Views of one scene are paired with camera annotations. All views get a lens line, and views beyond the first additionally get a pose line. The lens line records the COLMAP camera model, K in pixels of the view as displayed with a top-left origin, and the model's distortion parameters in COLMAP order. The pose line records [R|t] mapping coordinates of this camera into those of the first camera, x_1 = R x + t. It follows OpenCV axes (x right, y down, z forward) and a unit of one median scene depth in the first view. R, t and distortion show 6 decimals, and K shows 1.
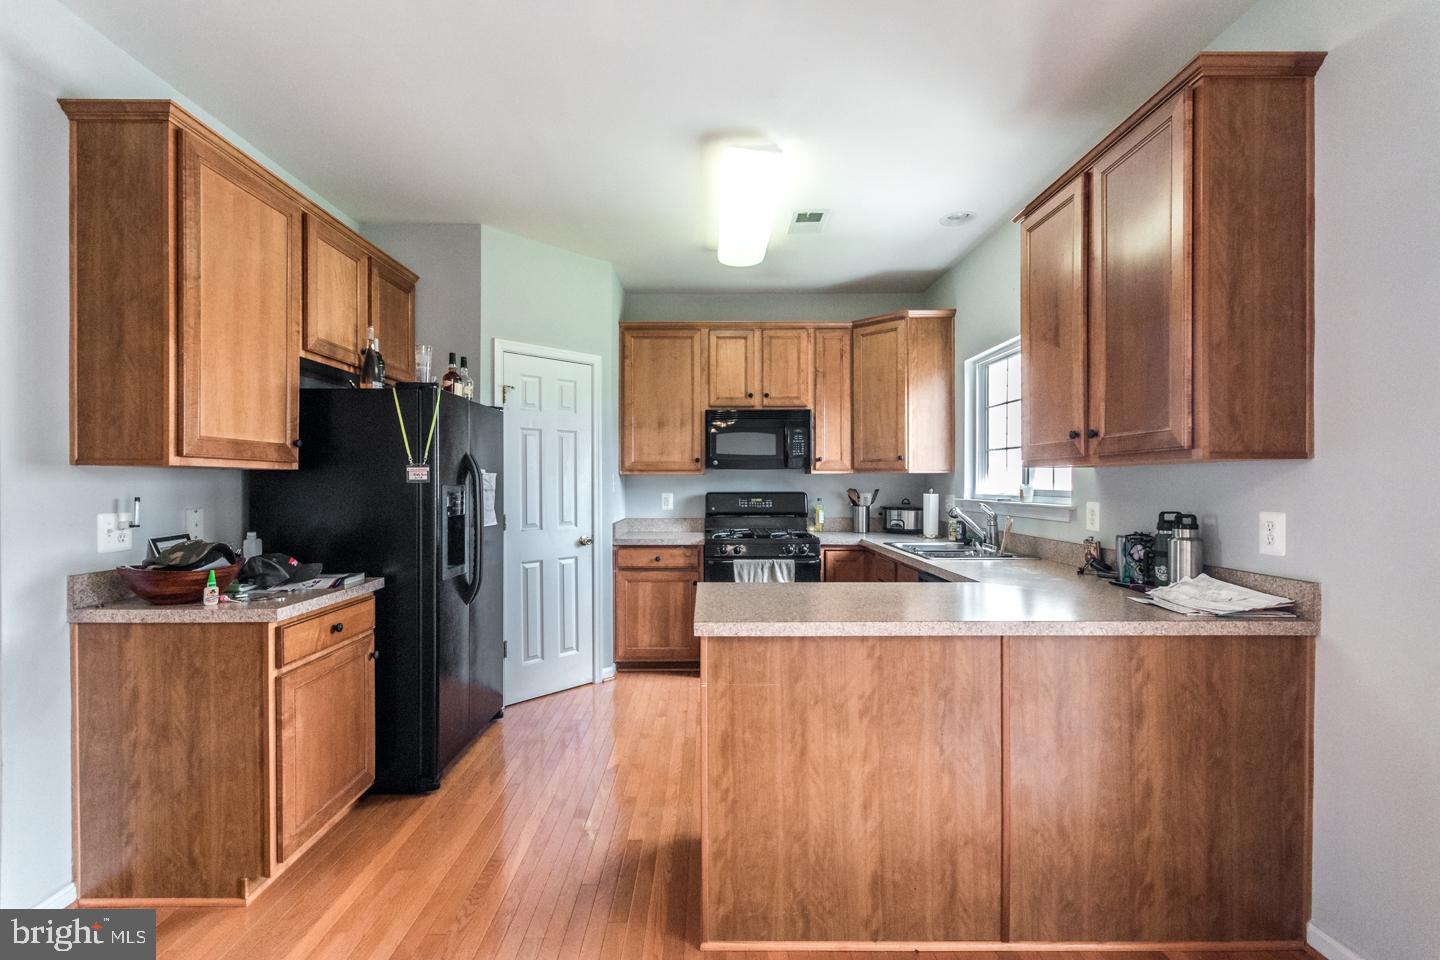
lens RADIAL K [[628.4, 0, 712.5], [0, 628.4, 485.5], [0, 0, 1]] dist [0.002943, 0.000106]
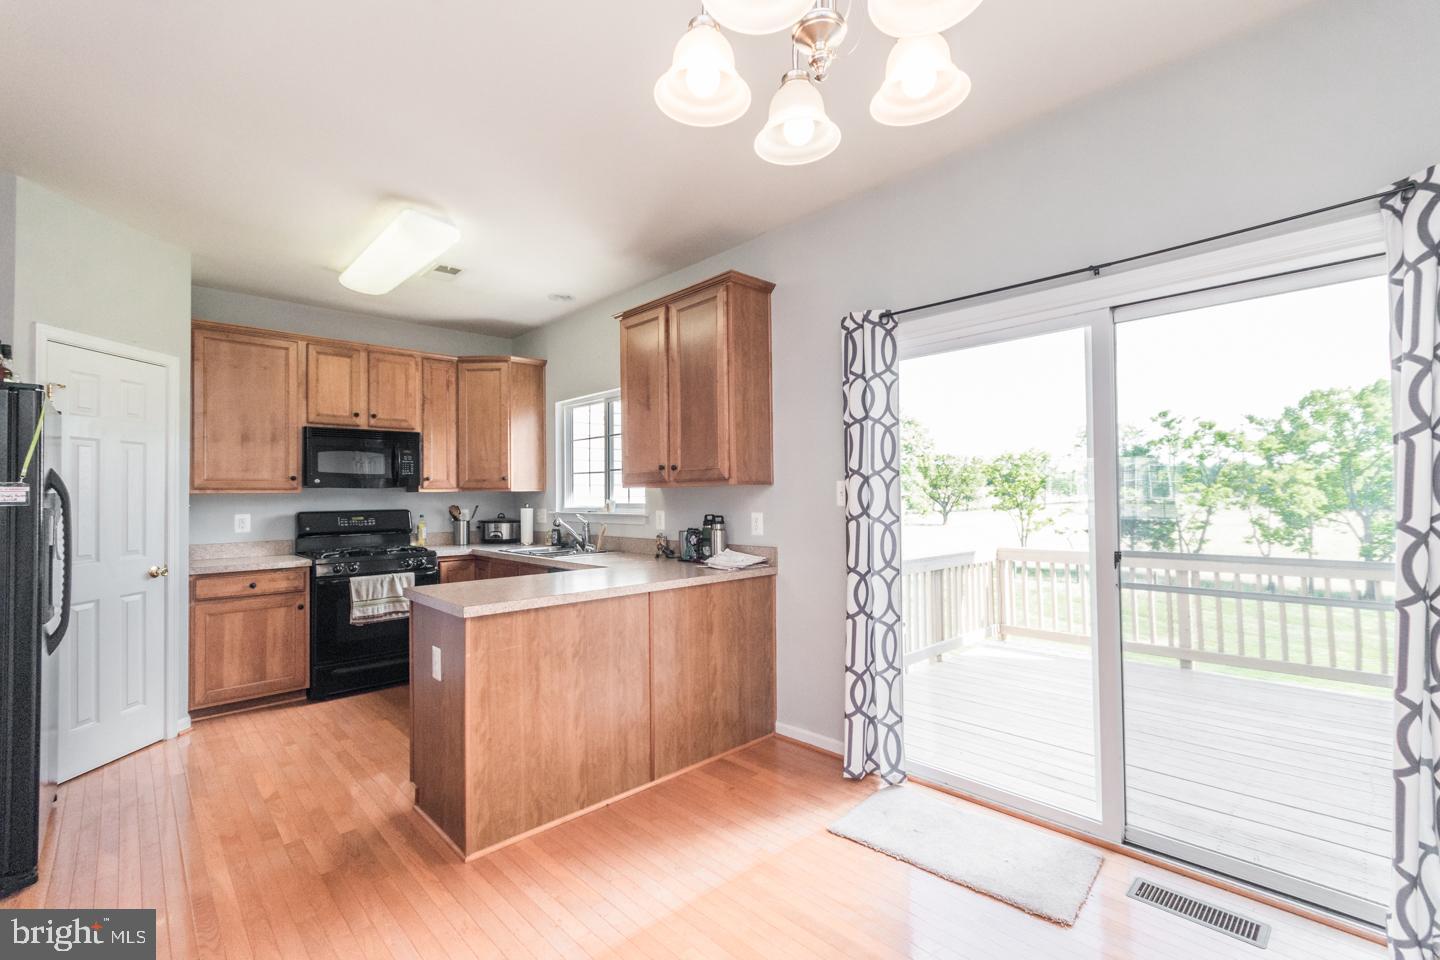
lens RADIAL K [[626.6, 0, 709.2], [0, 626.6, 482.7], [0, 0, 1]] dist [0.000678, -0.000056]
pose [[0.733048, 0.007069, 0.680140, -0.270758], [0.014190, 0.999569, -0.025683, -0.000483], [-0.680028, 0.028478, 0.732632, -0.154826]]
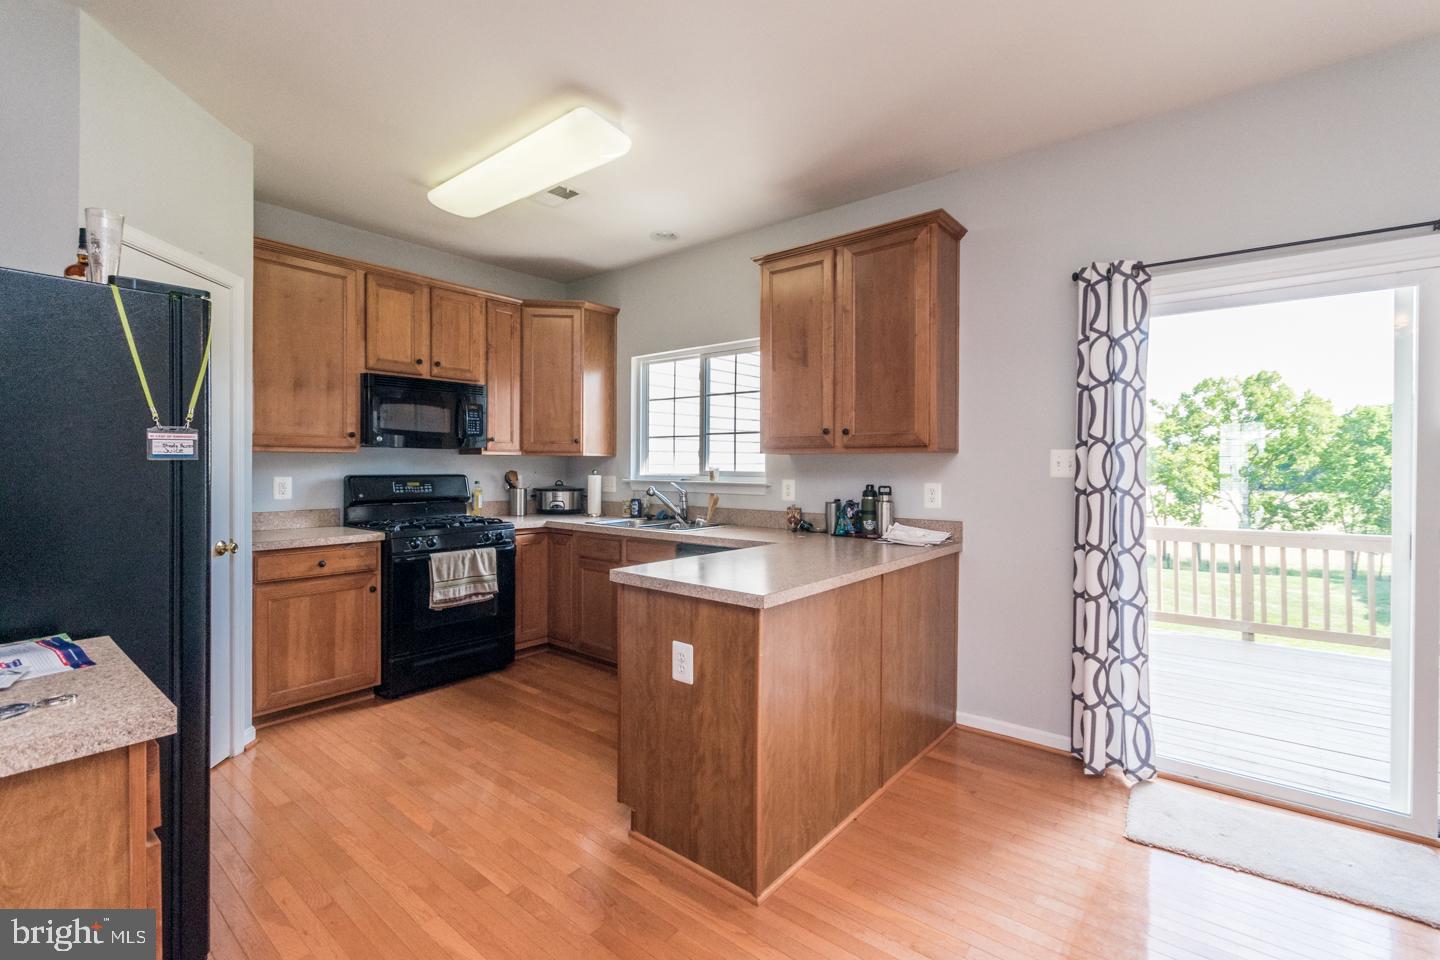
lens RADIAL K [[635.1, 0, 703.5], [0, 635.1, 470.0], [0, 0, 1]] dist [-0.001144, -0.000011]
pose [[0.646163, -0.000102, 0.763200, -0.453152], [-0.001666, 0.999997, 0.001543, 0.002531], [-0.763198, -0.002269, 0.646161, 0.194181]]
